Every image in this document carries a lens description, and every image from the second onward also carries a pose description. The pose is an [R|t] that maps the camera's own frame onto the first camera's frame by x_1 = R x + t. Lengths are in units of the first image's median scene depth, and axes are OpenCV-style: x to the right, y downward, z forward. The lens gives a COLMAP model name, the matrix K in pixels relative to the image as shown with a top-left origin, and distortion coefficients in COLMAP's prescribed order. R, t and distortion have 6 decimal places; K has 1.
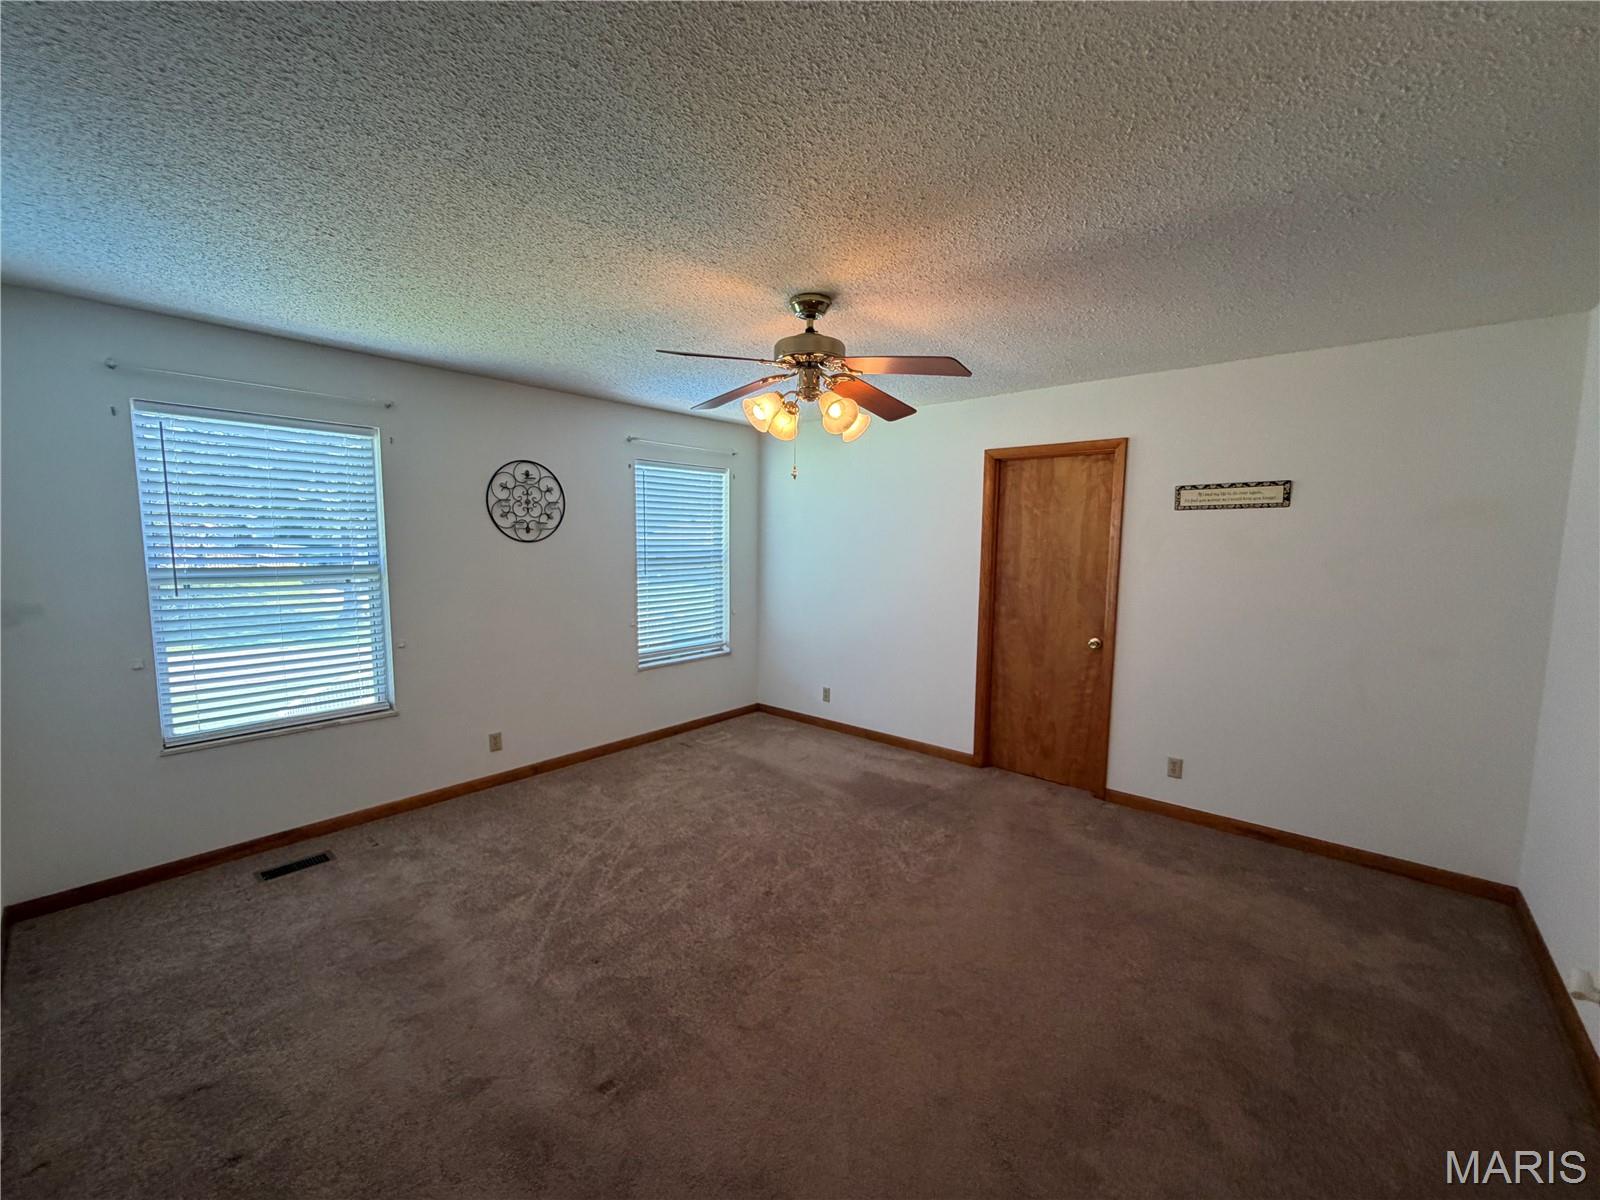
lens RADIAL K [[633.6, 0, 809.9], [0, 633.6, 597.8], [0, 0, 1]] dist [0.000949, 0.000763]
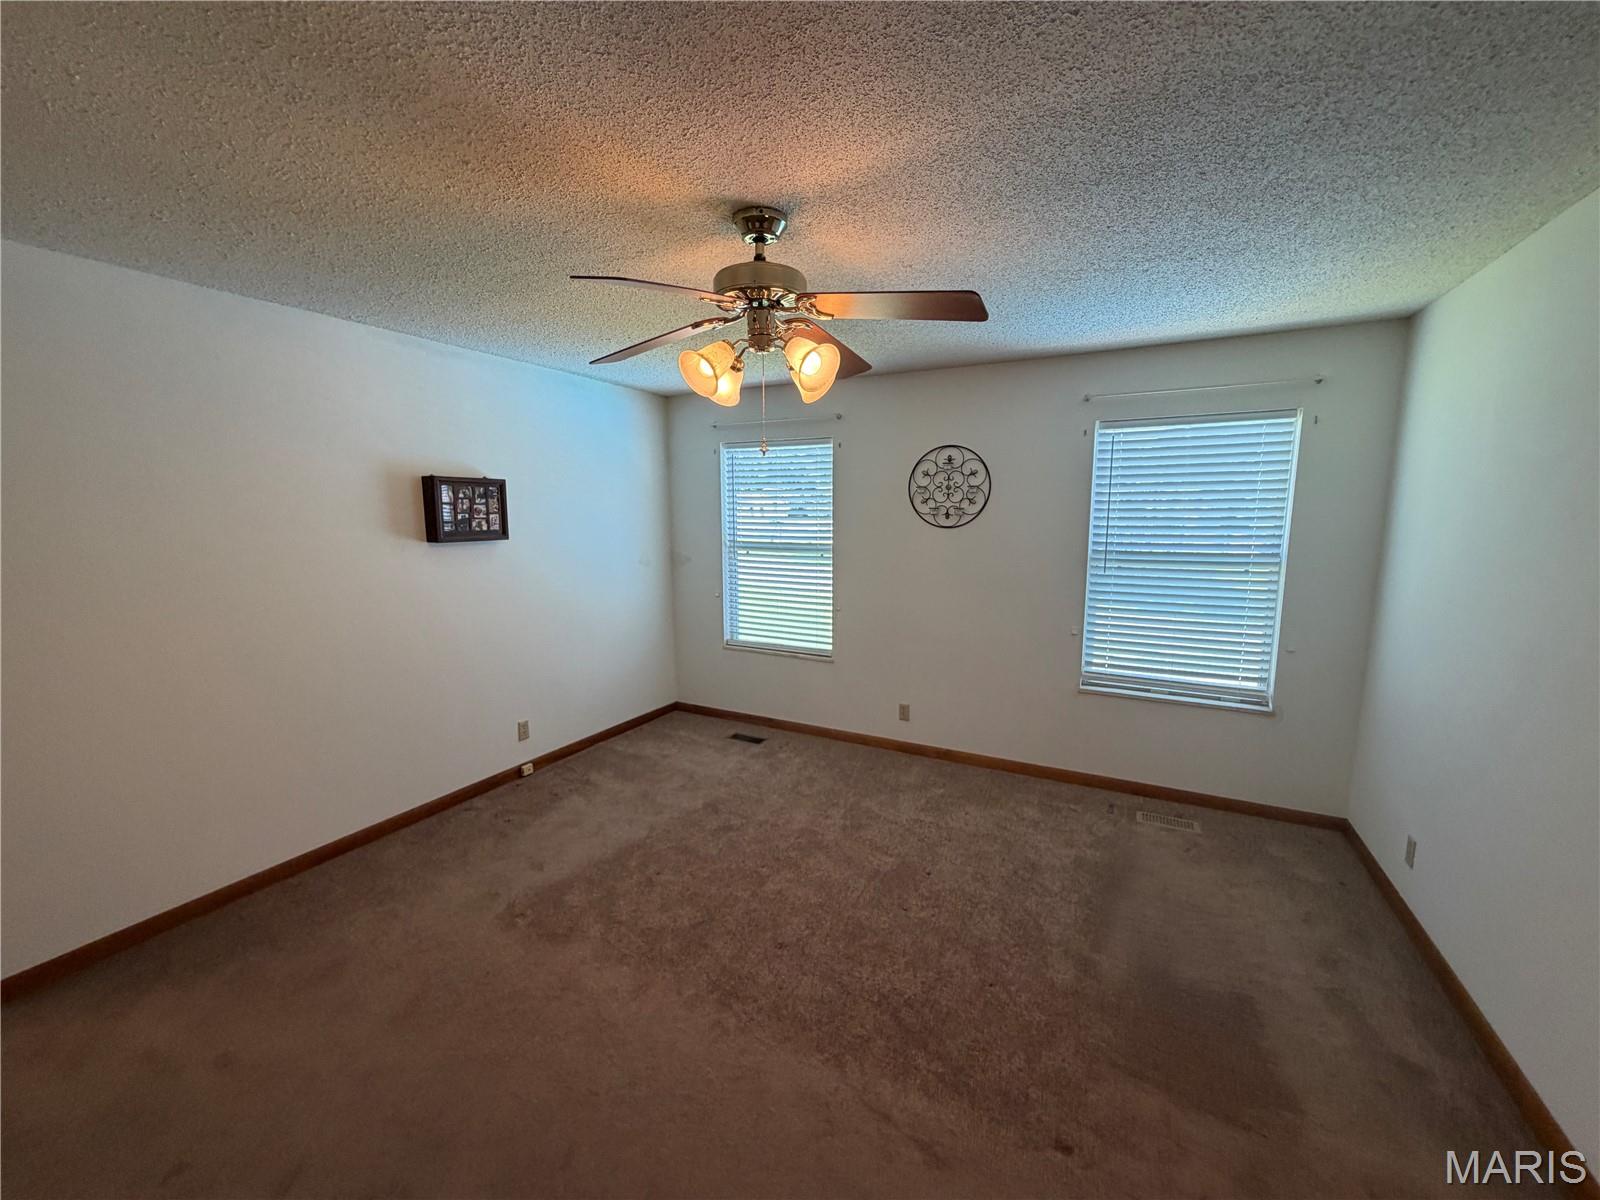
lens RADIAL K [[633.6, 0, 807.6], [0, 633.6, 604.0], [0, 0, 1]] dist [0.000949, 0.000763]
pose [[0.220662, 0.121969, -0.967694, 0.486314], [-0.098181, 0.989888, 0.102378, -0.049858], [0.970396, 0.072418, 0.230406, 0.567074]]
